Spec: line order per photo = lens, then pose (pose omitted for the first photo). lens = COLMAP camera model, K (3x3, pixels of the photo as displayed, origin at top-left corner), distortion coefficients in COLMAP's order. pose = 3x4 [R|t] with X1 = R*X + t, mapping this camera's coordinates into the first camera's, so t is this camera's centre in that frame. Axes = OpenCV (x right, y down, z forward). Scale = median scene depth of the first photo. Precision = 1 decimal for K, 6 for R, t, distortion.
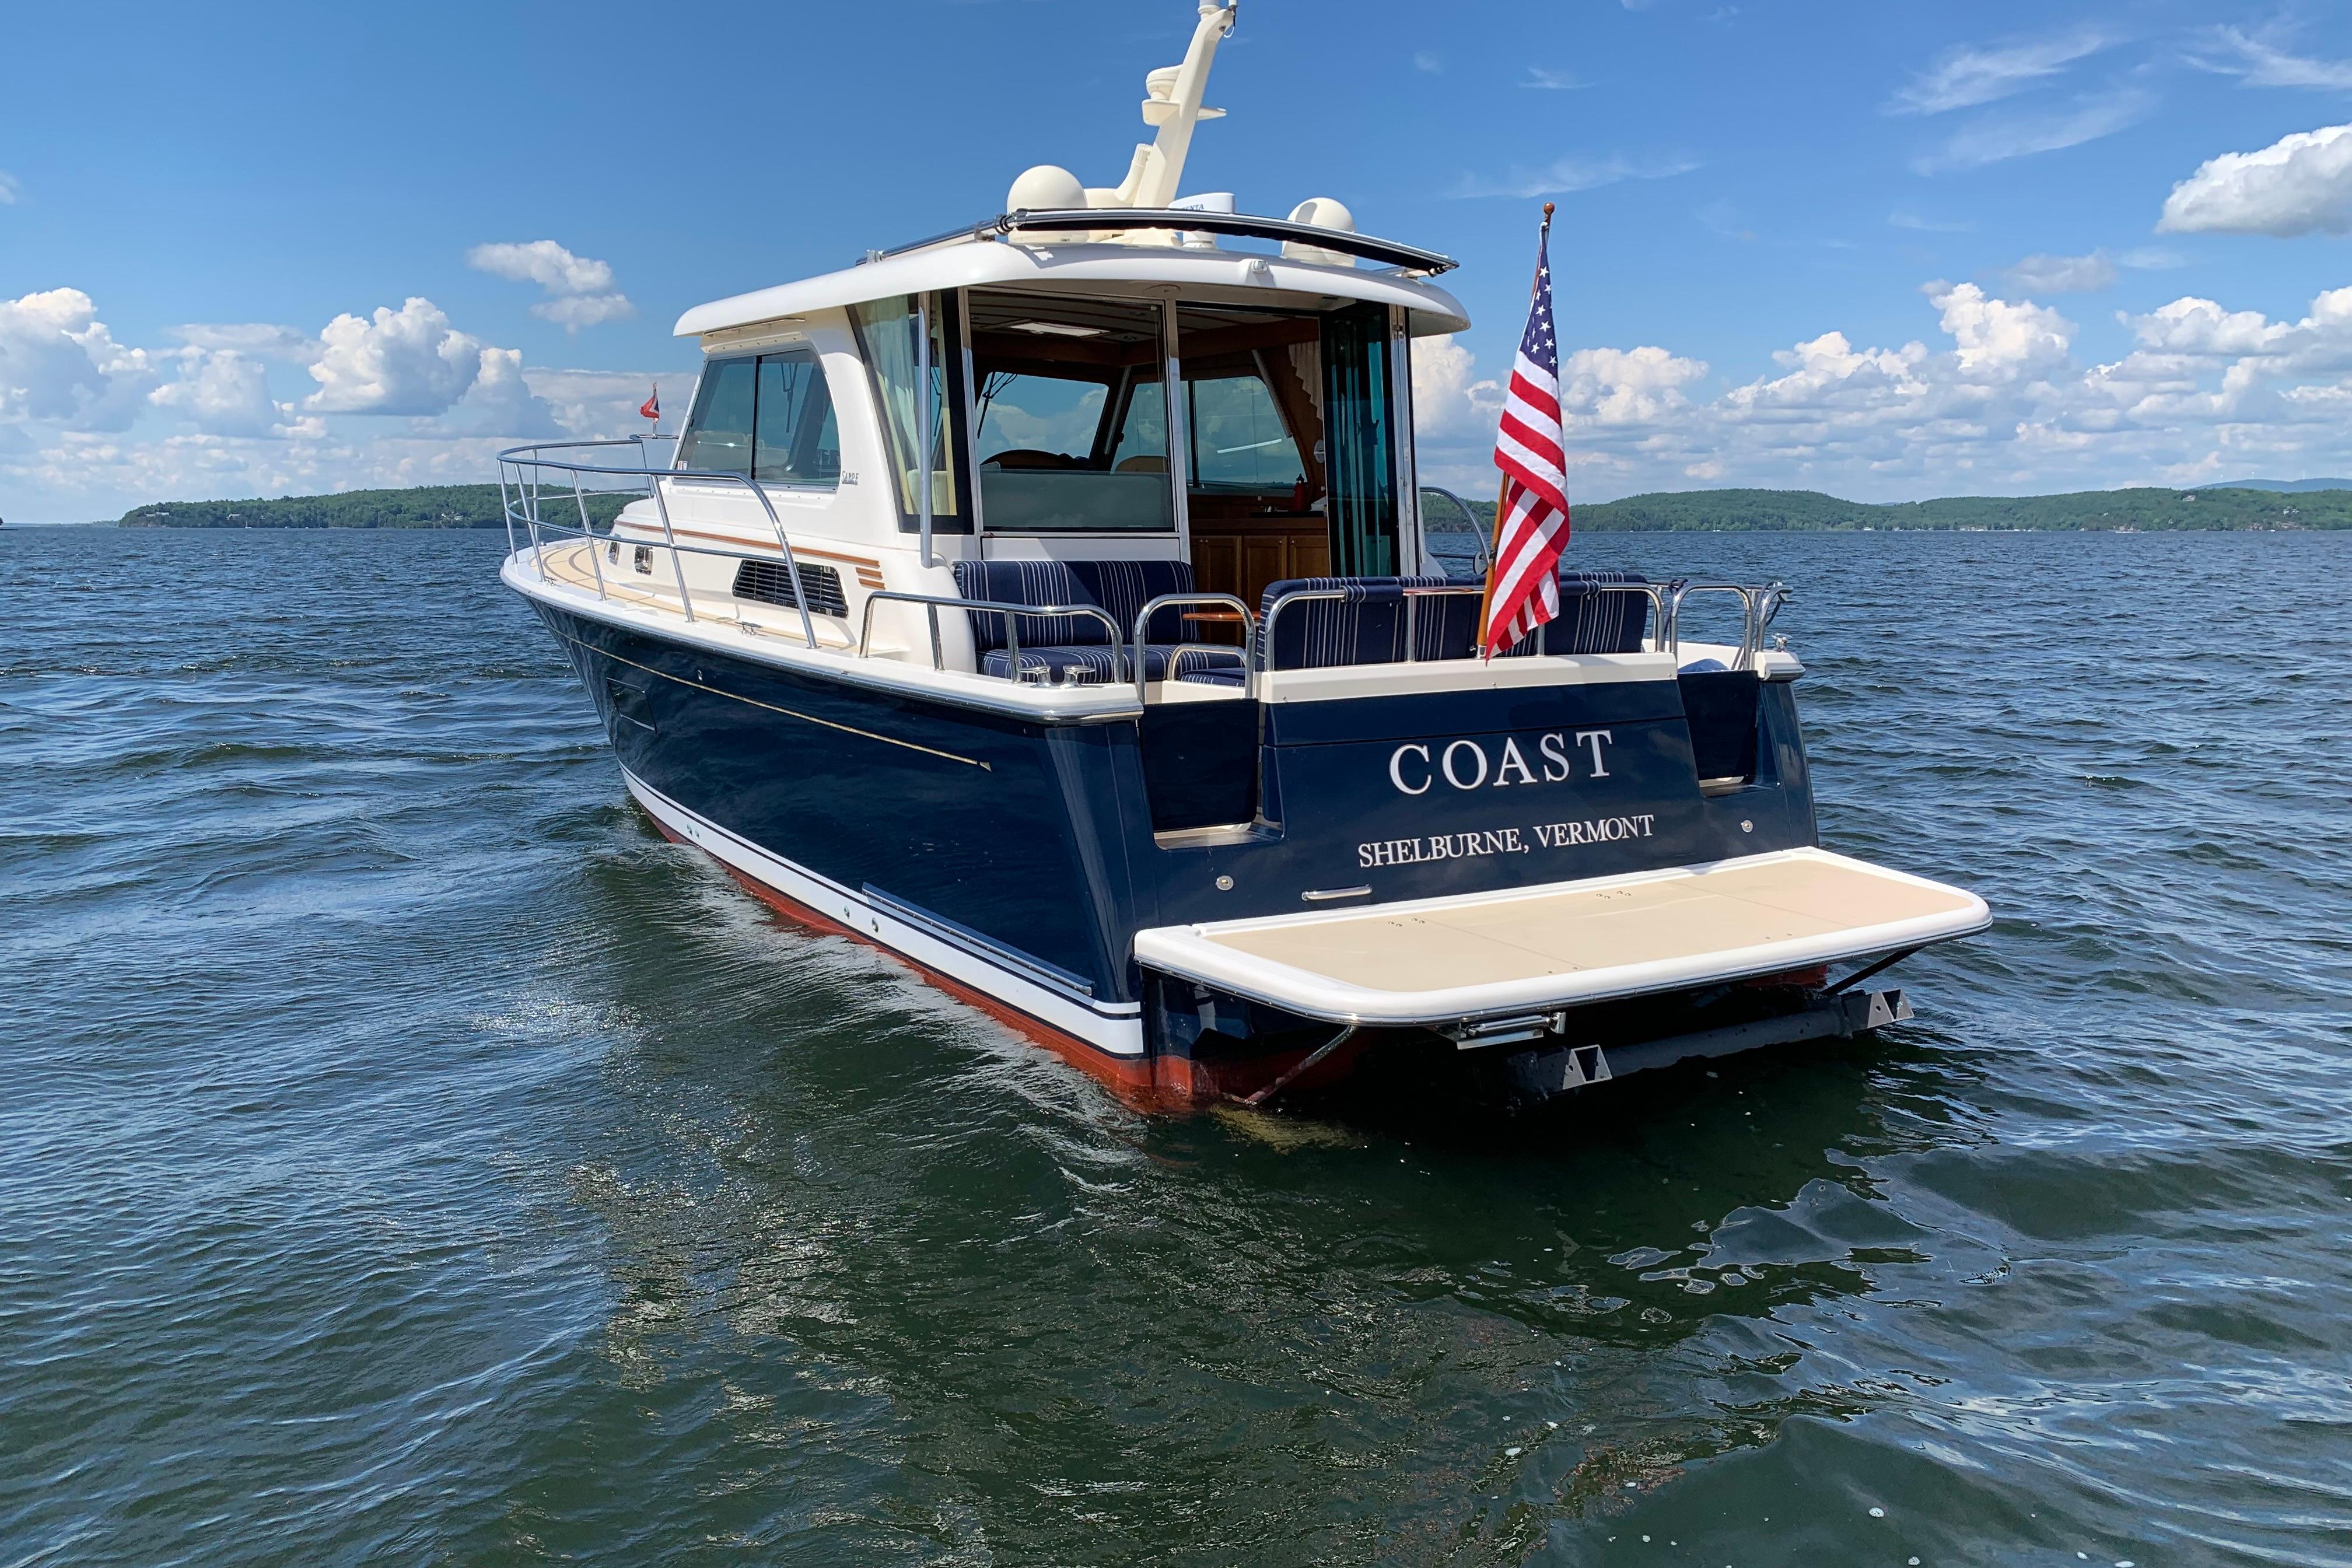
lens RADIAL K [[1802.9, 0, 1179.8], [0, 1802.9, 782.0], [0, 0, 1]] dist [0.035517, -0.036335]
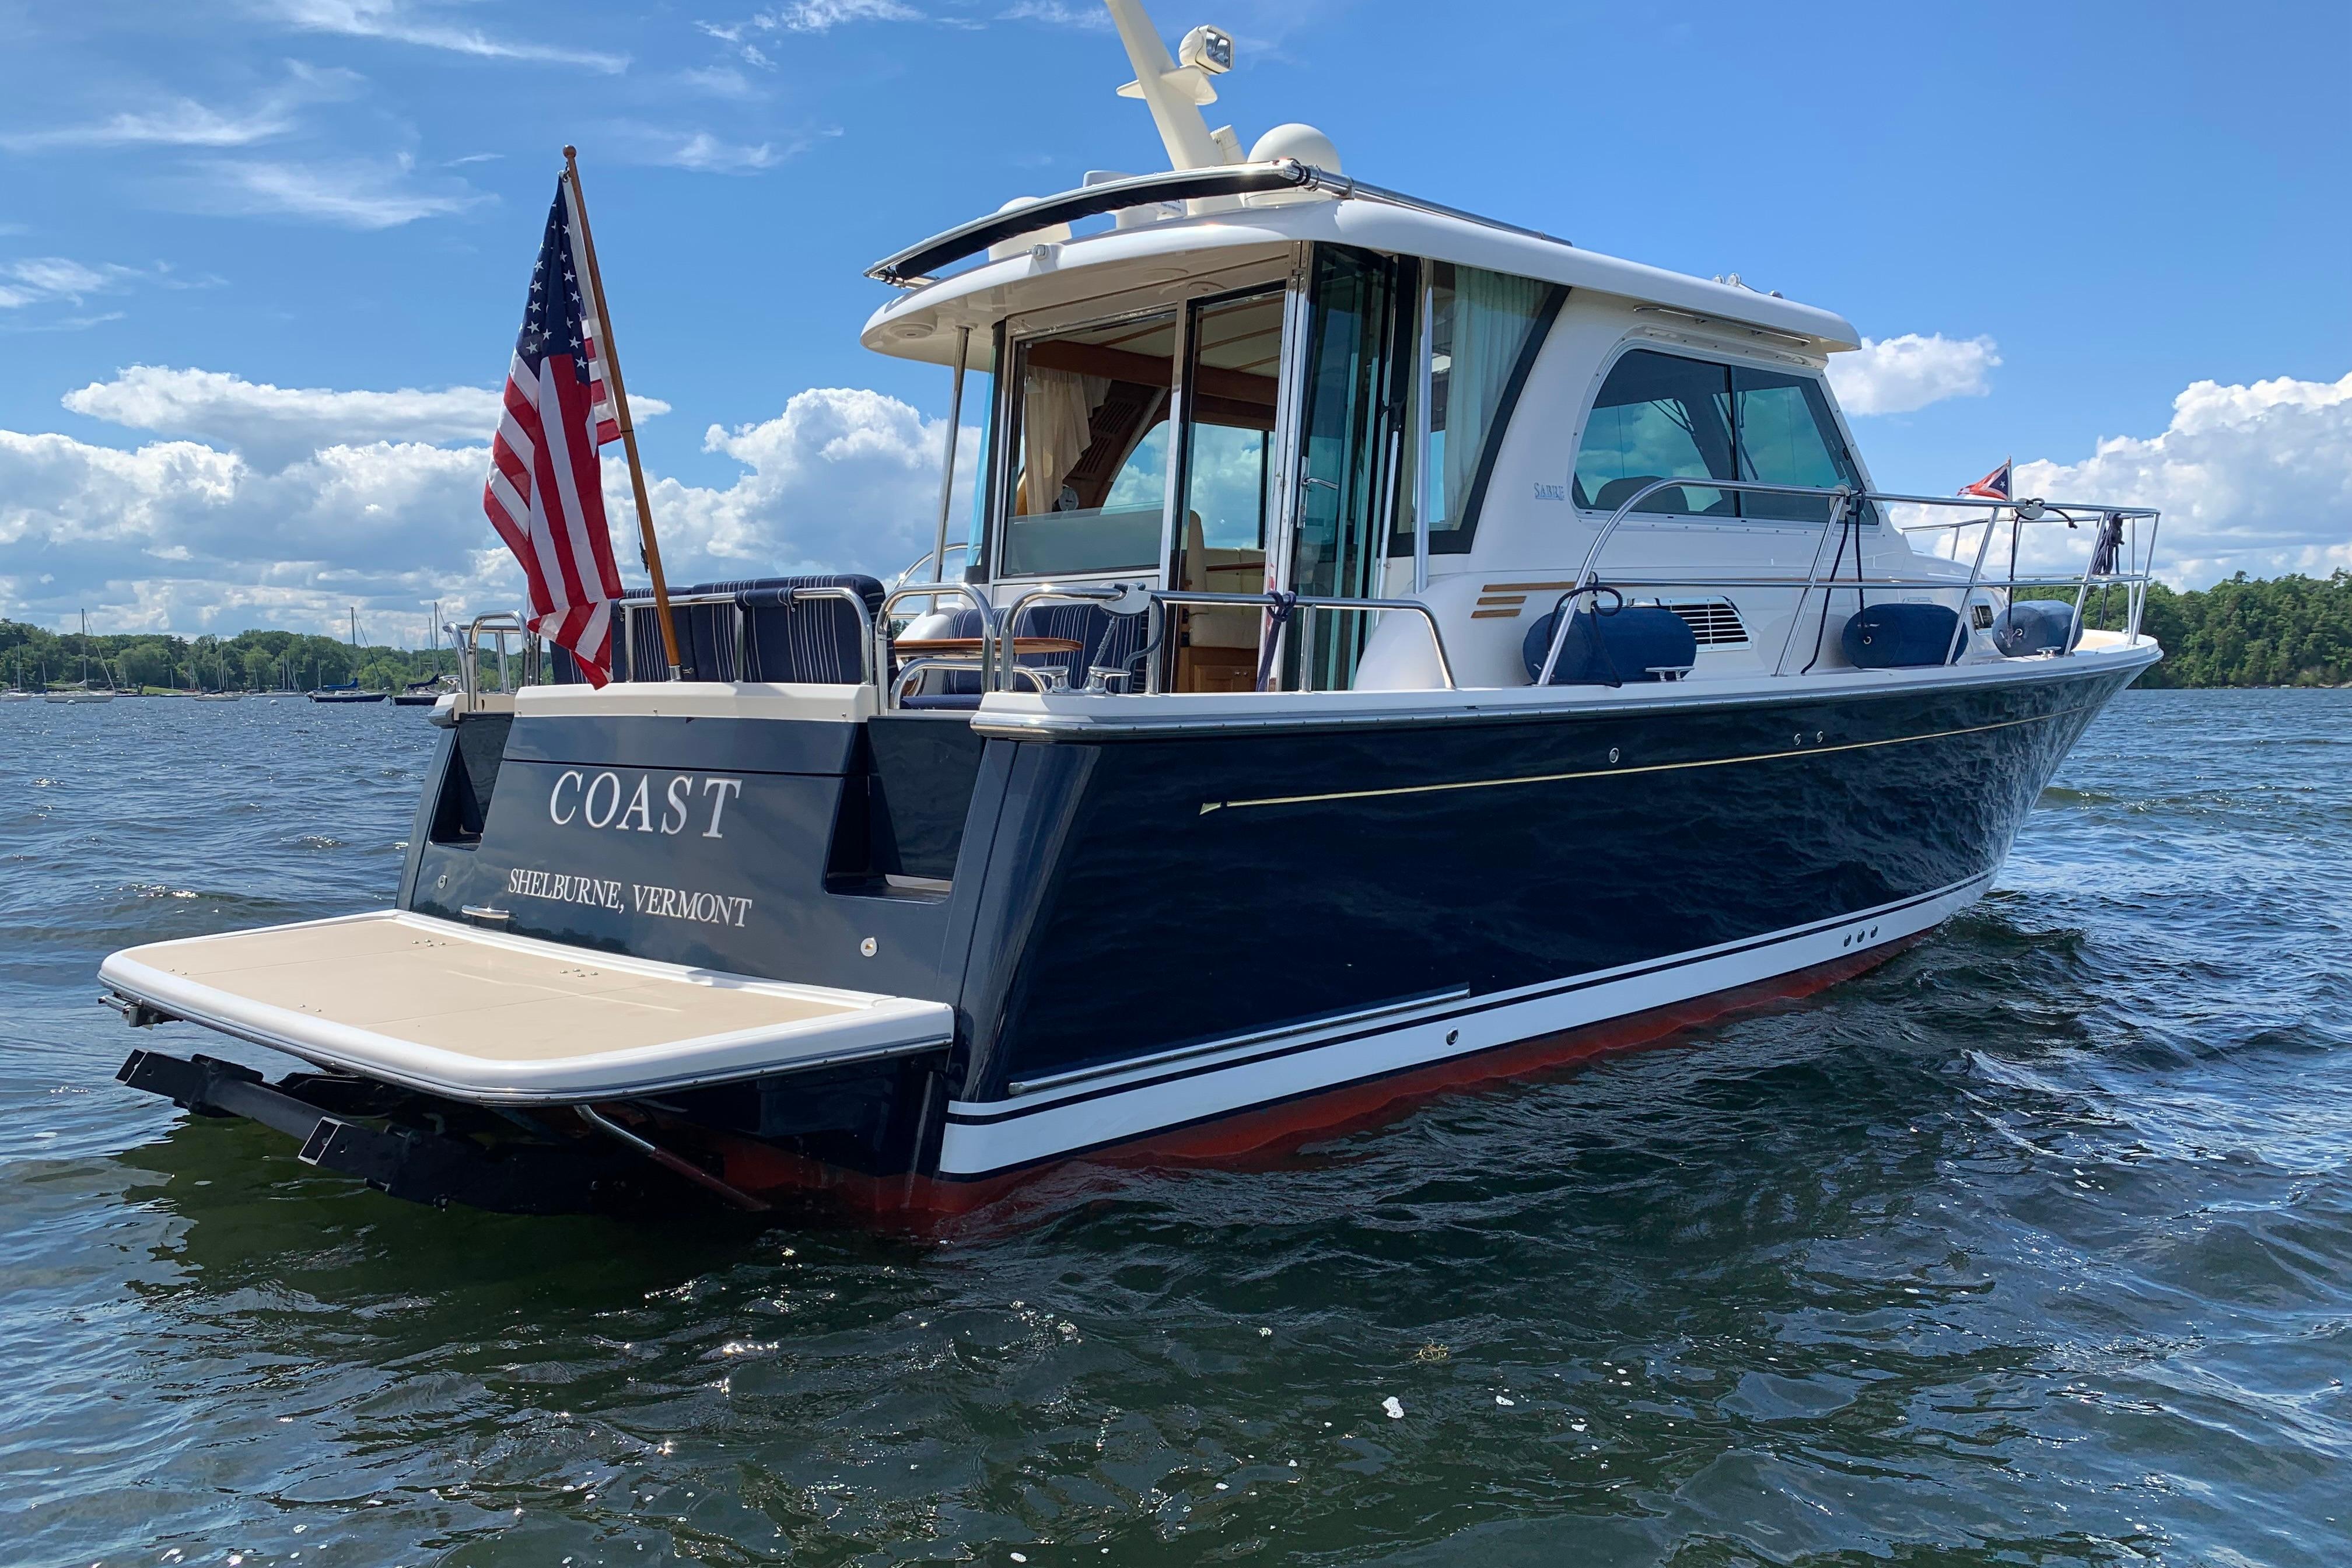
lens RADIAL K [[1802.9, 0, 1177.5], [0, 1802.9, 775.6], [0, 0, 1]] dist [0.035517, -0.036335]
pose [[0.301773, 0.040518, -0.952518, 0.927608], [-0.127032, 0.991897, 0.001947, -0.050366], [0.944879, 0.120413, 0.304475, 0.864901]]
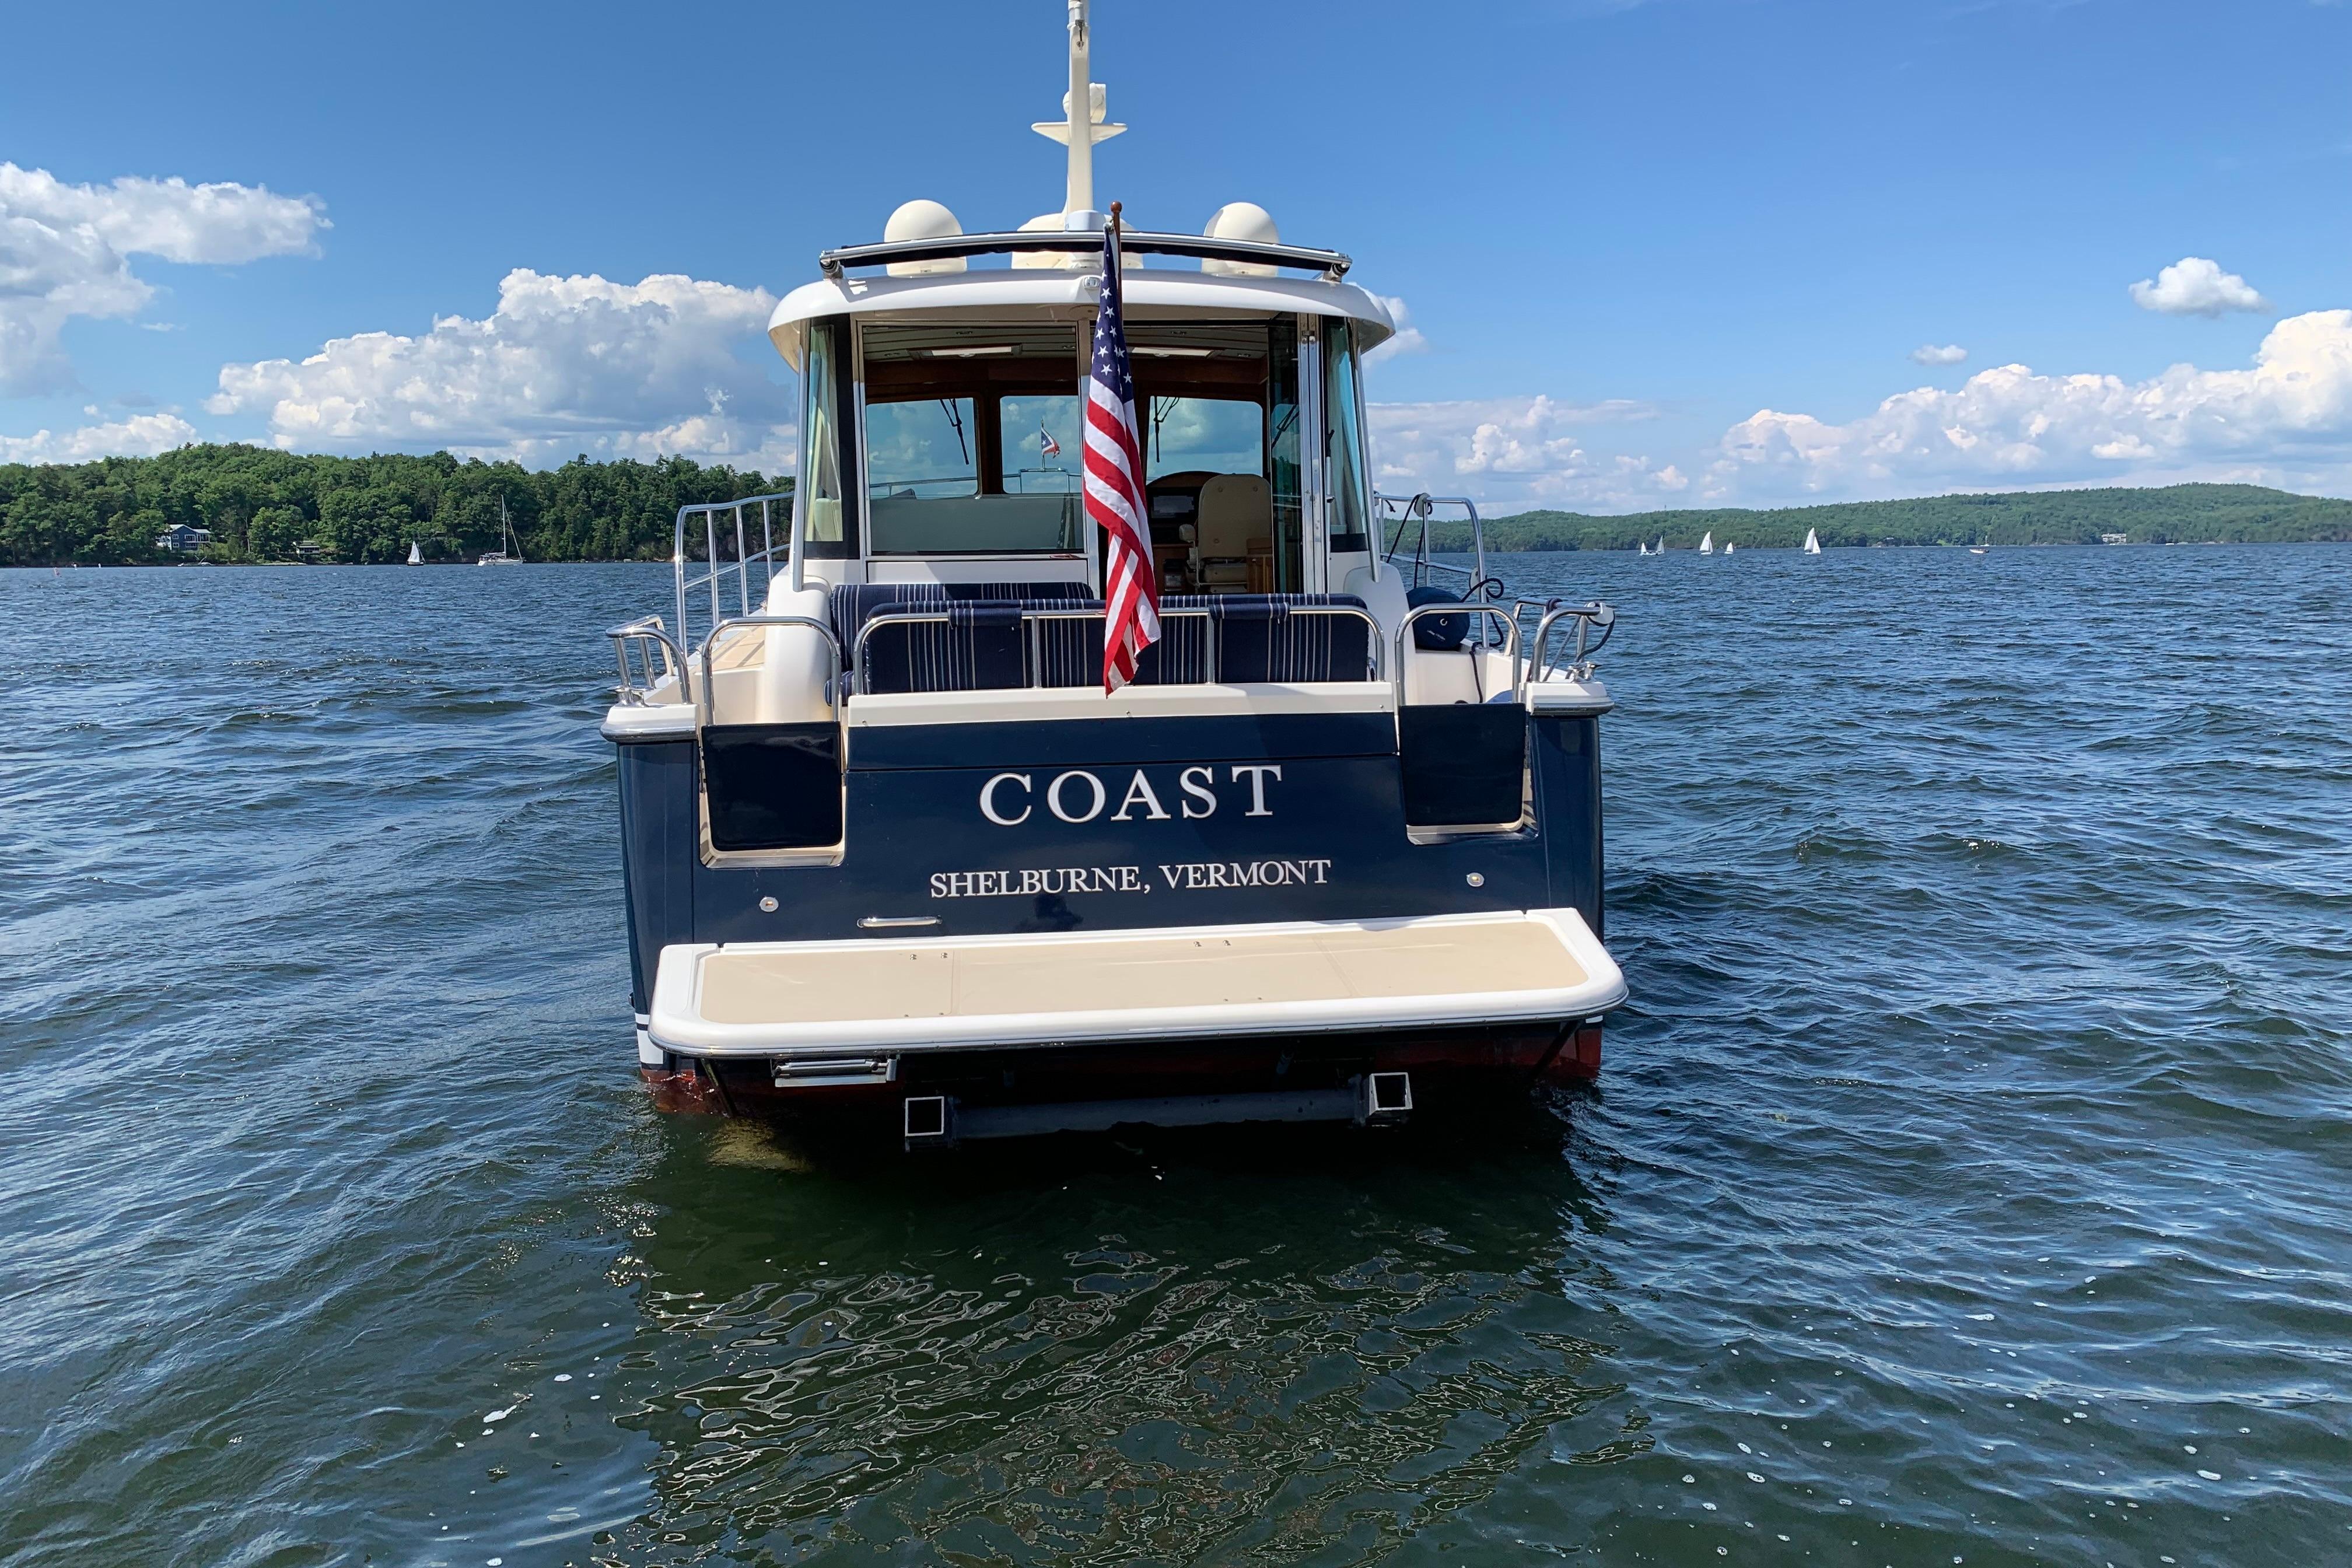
lens RADIAL K [[1802.9, 0, 1231.9], [0, 1802.9, 769.0], [0, 0, 1]] dist [0.035517, -0.036335]
pose [[0.922989, 0.032037, -0.383489, 0.519776], [-0.038903, 0.999191, -0.010158, -0.015260], [0.382854, 0.024294, 0.923489, 0.133255]]
